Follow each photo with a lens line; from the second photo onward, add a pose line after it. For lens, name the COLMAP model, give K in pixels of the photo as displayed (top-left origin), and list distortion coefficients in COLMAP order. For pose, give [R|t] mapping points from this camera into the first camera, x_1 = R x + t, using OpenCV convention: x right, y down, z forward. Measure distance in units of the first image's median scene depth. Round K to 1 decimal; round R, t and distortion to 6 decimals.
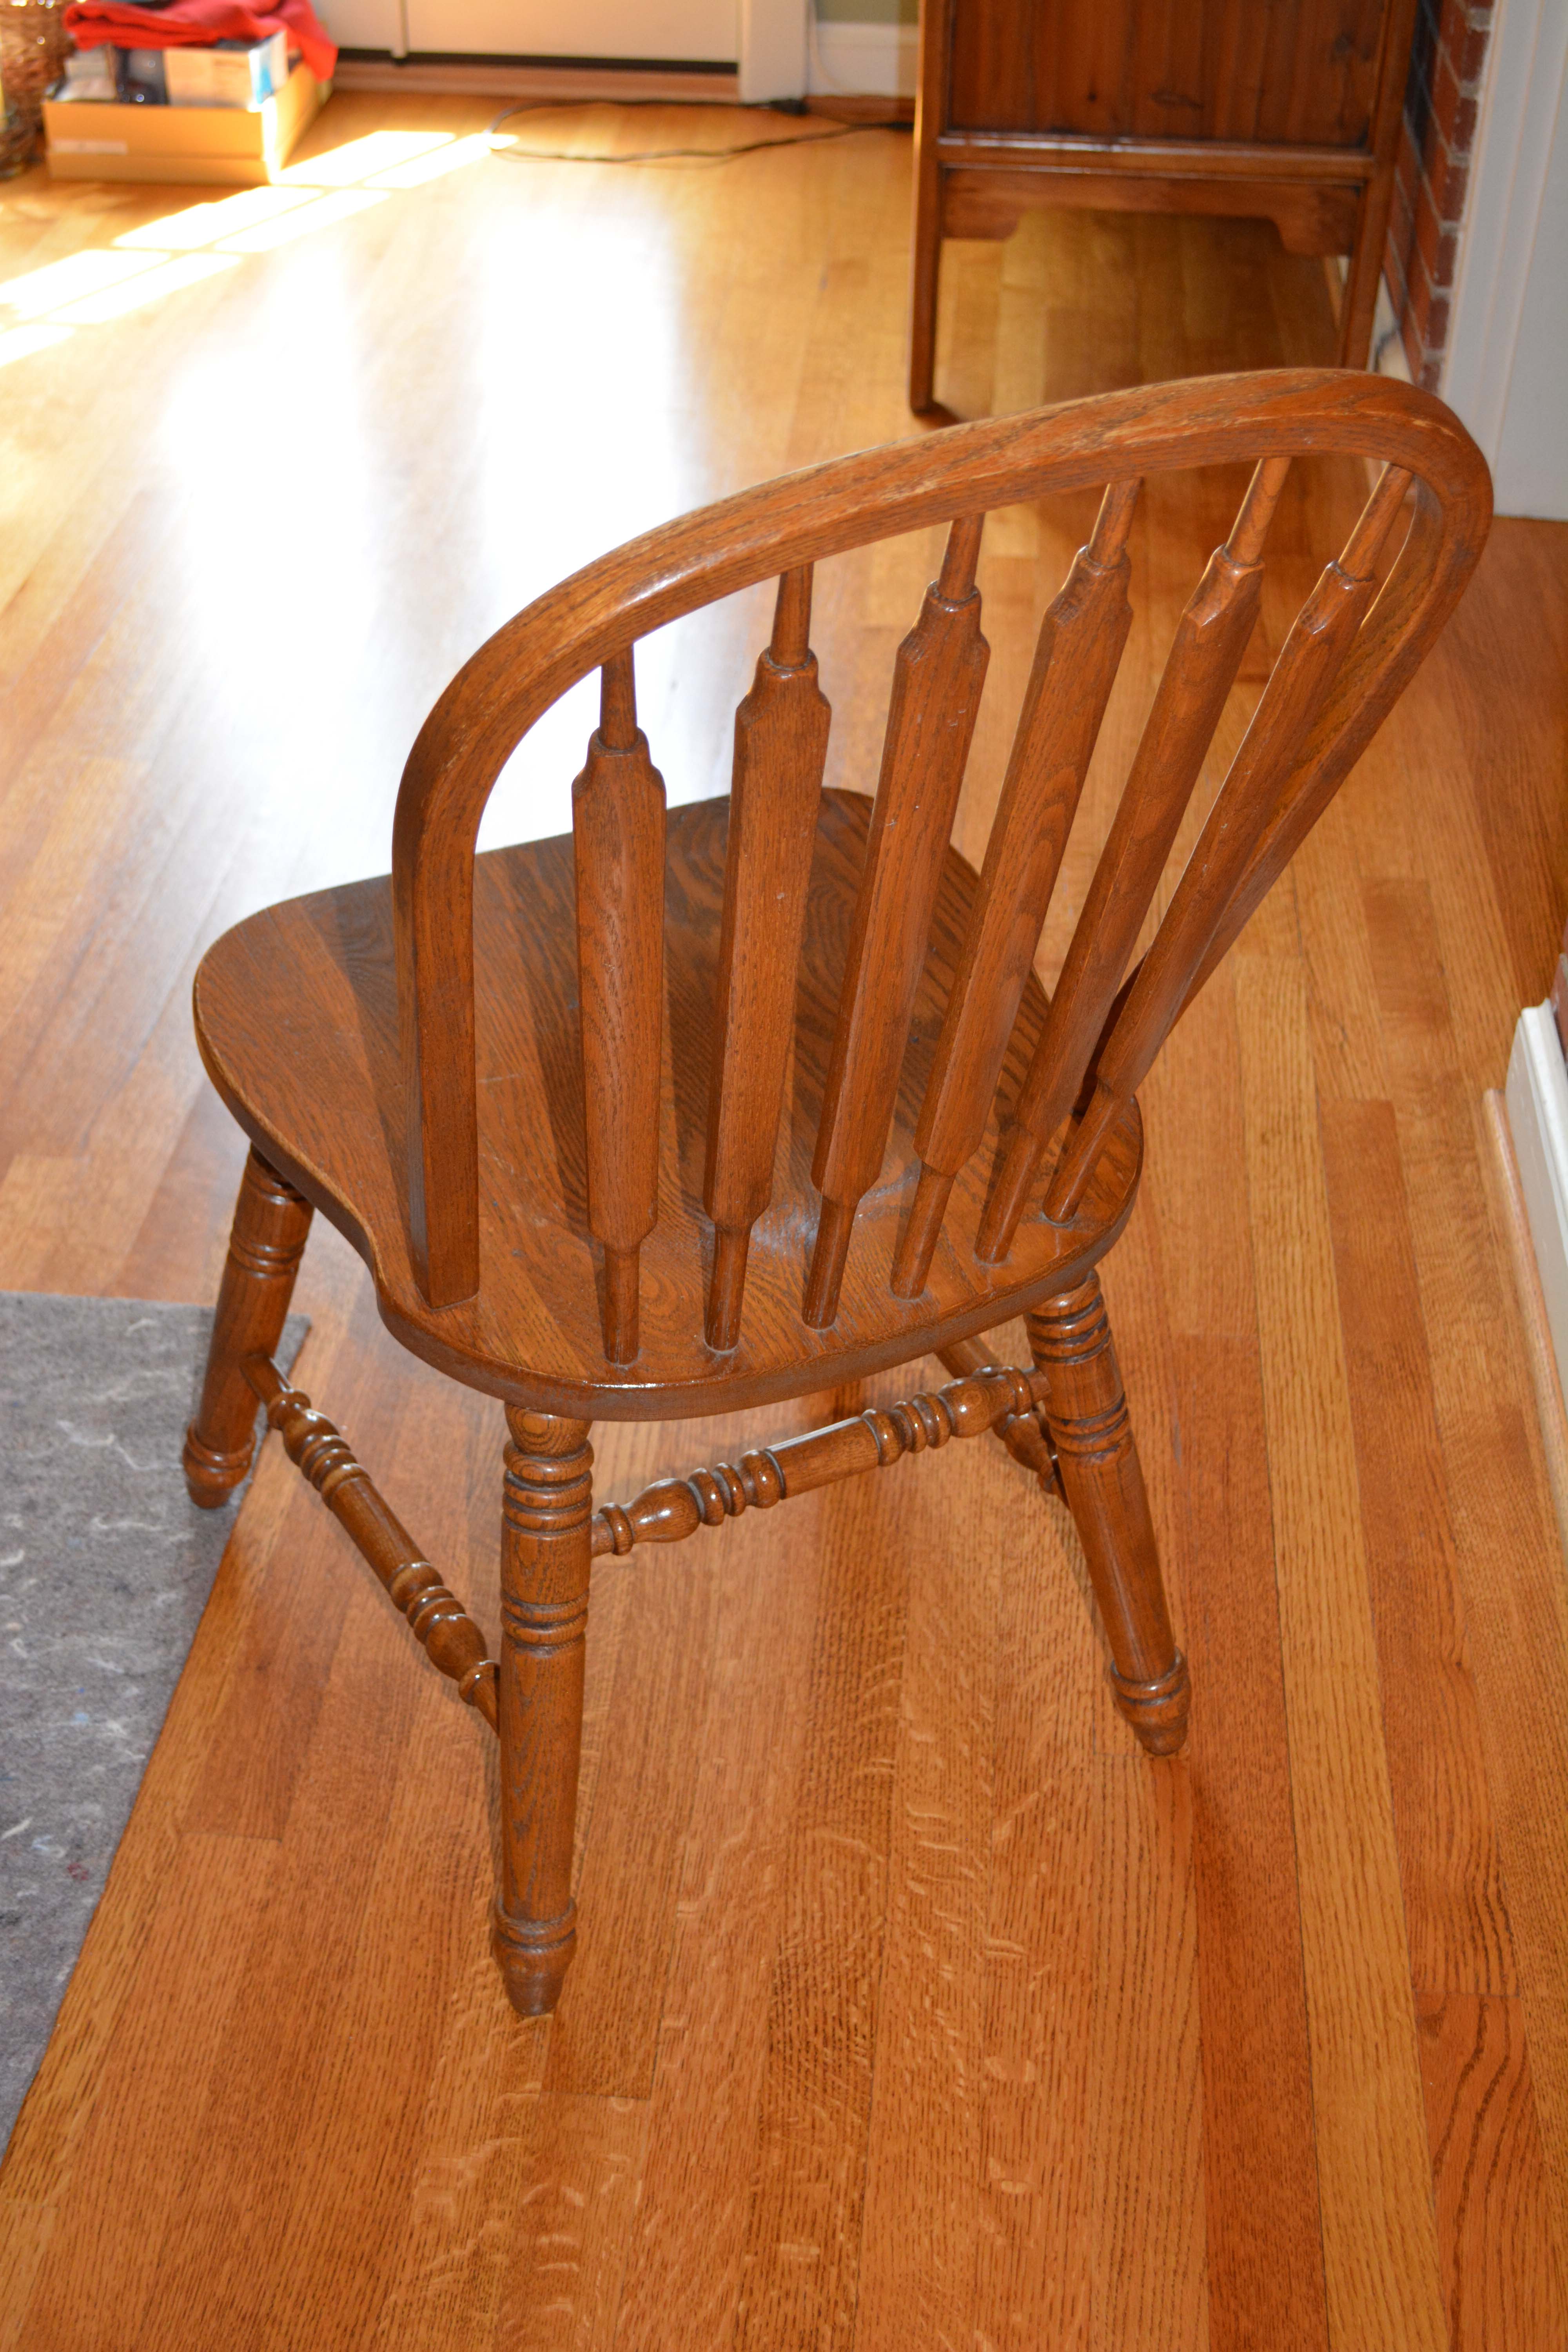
lens RADIAL K [[2893.9, 0, 780.0], [0, 2893.9, 1174.7], [0, 0, 1]] dist [-0.042503, 0.000000]
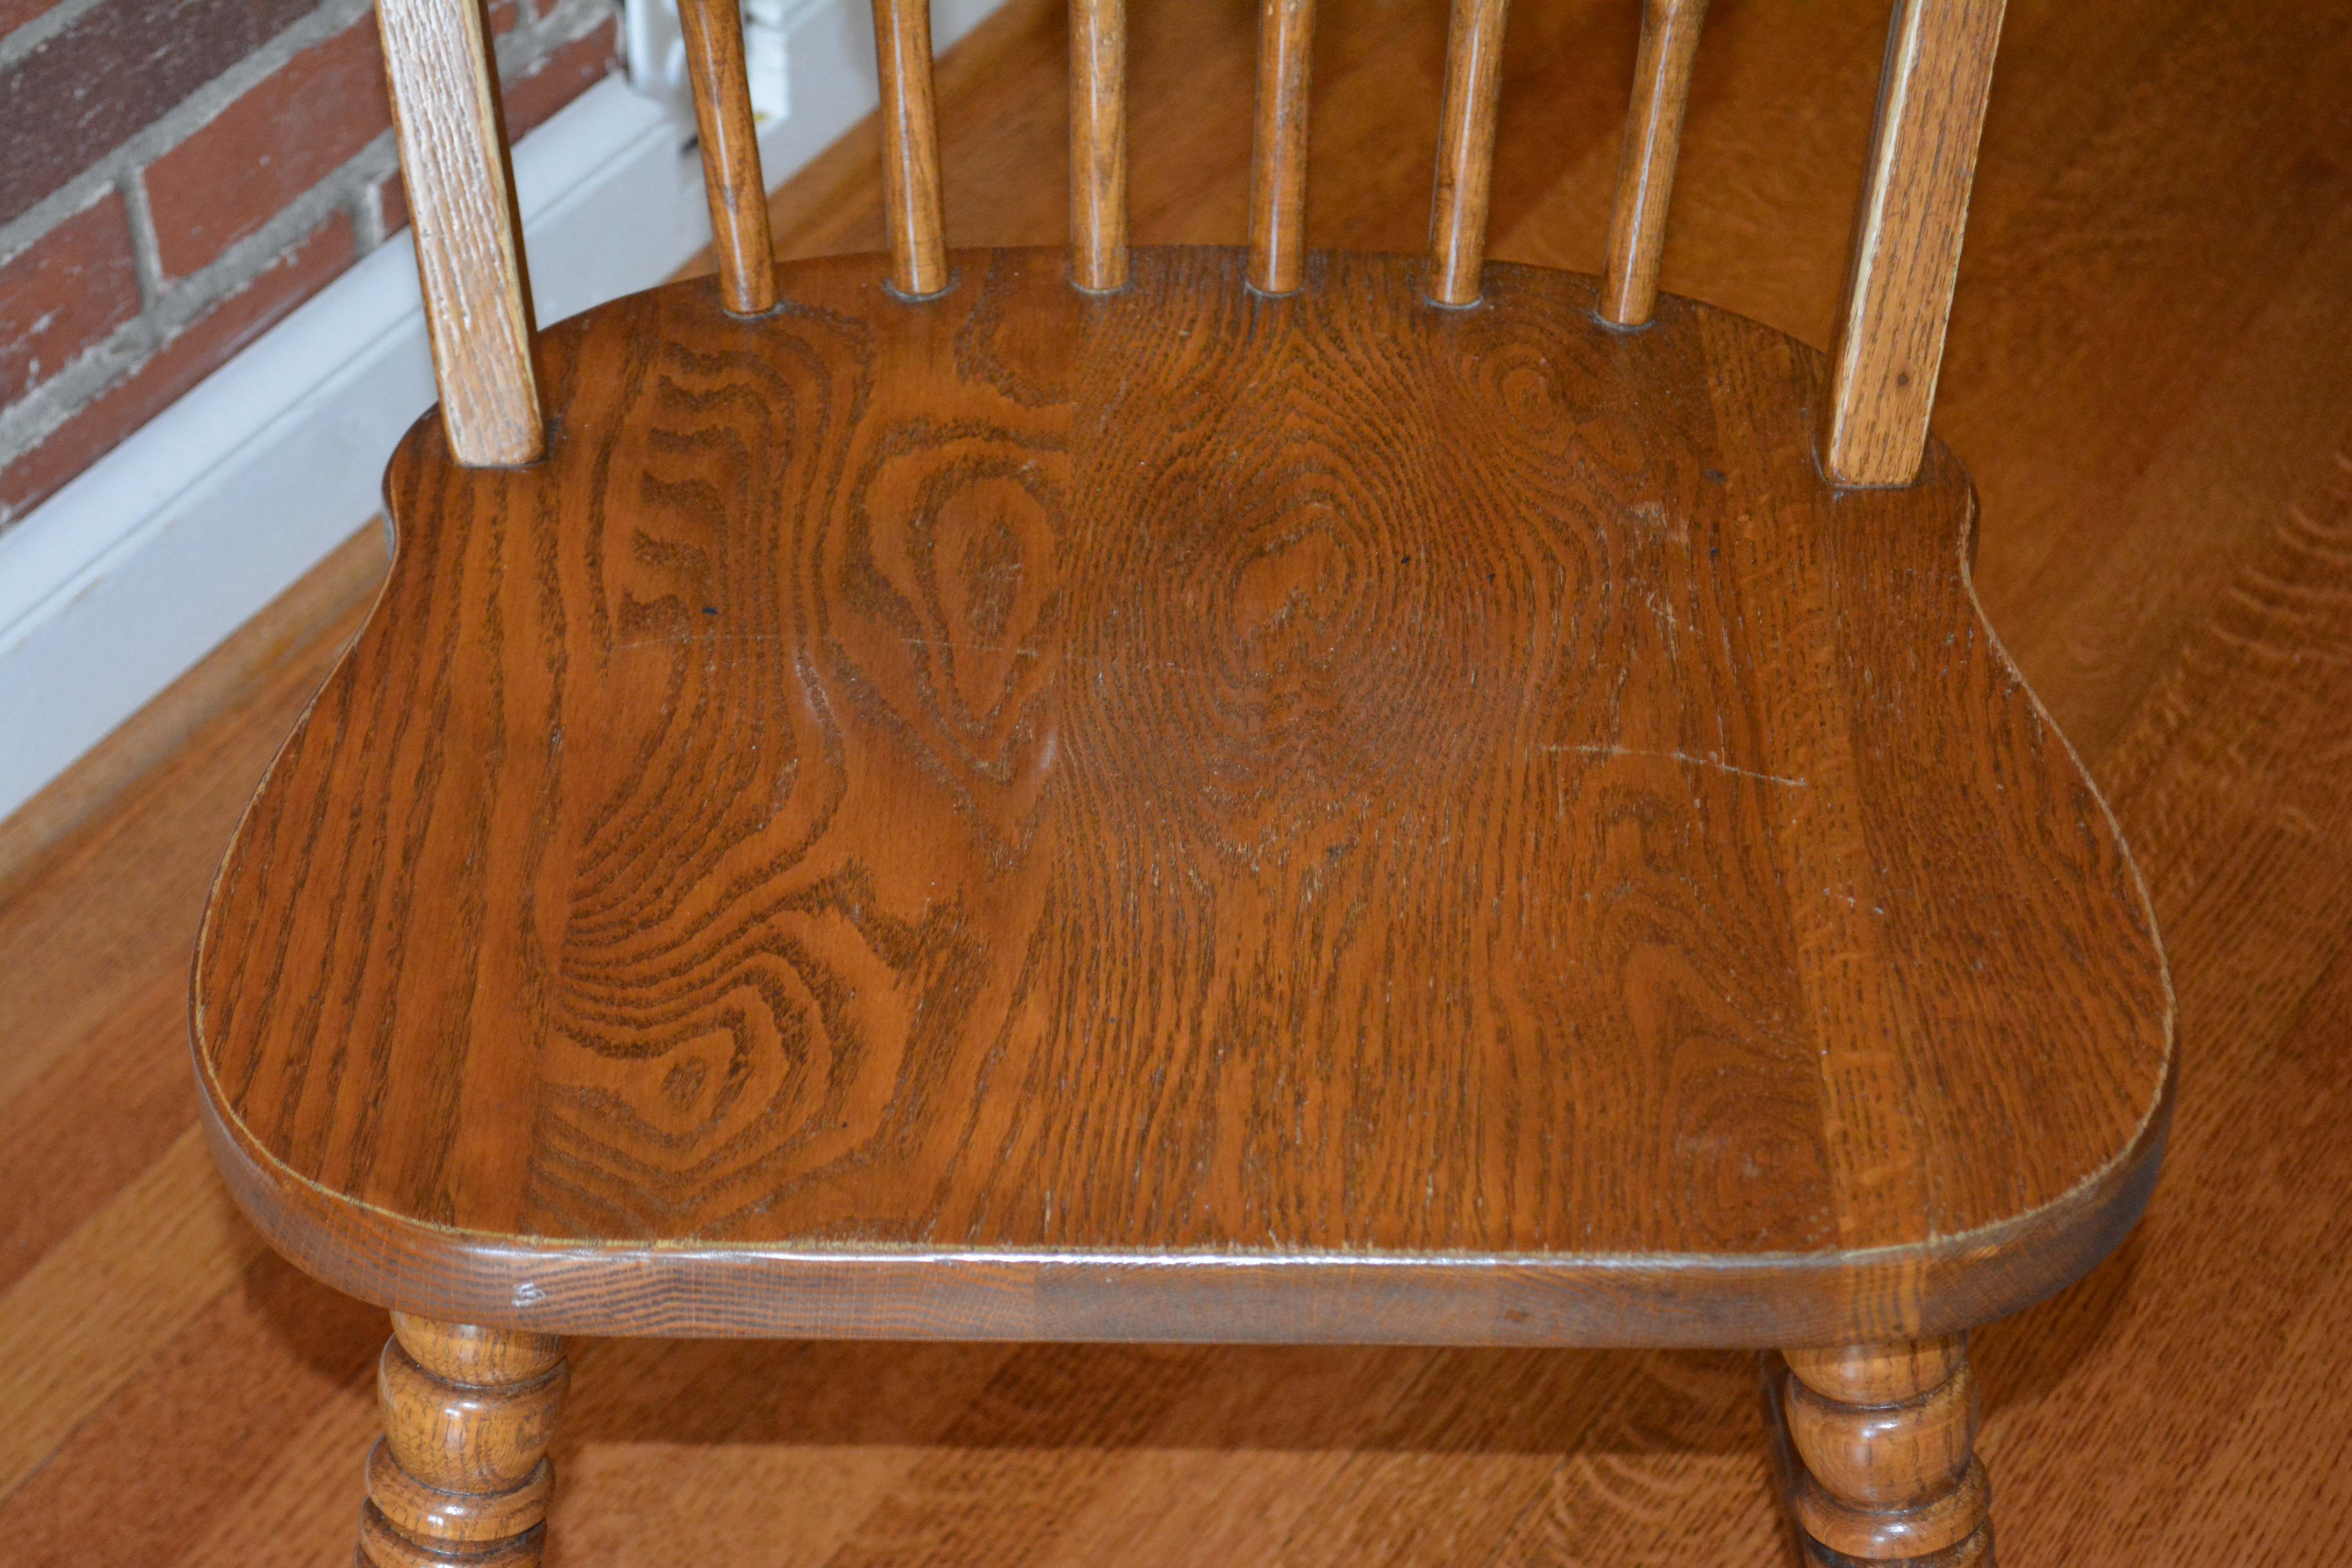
lens RADIAL K [[5200.2, 0, 1178.6], [0, 5200.2, 795.3], [0, 0, 1]] dist [0.043953, 0.000000]
pose [[-0.891114, -0.320857, 0.320885, -0.272251], [0.248364, 0.246957, 0.936657, -0.729998], [-0.379777, 0.914365, -0.140378, 1.004493]]
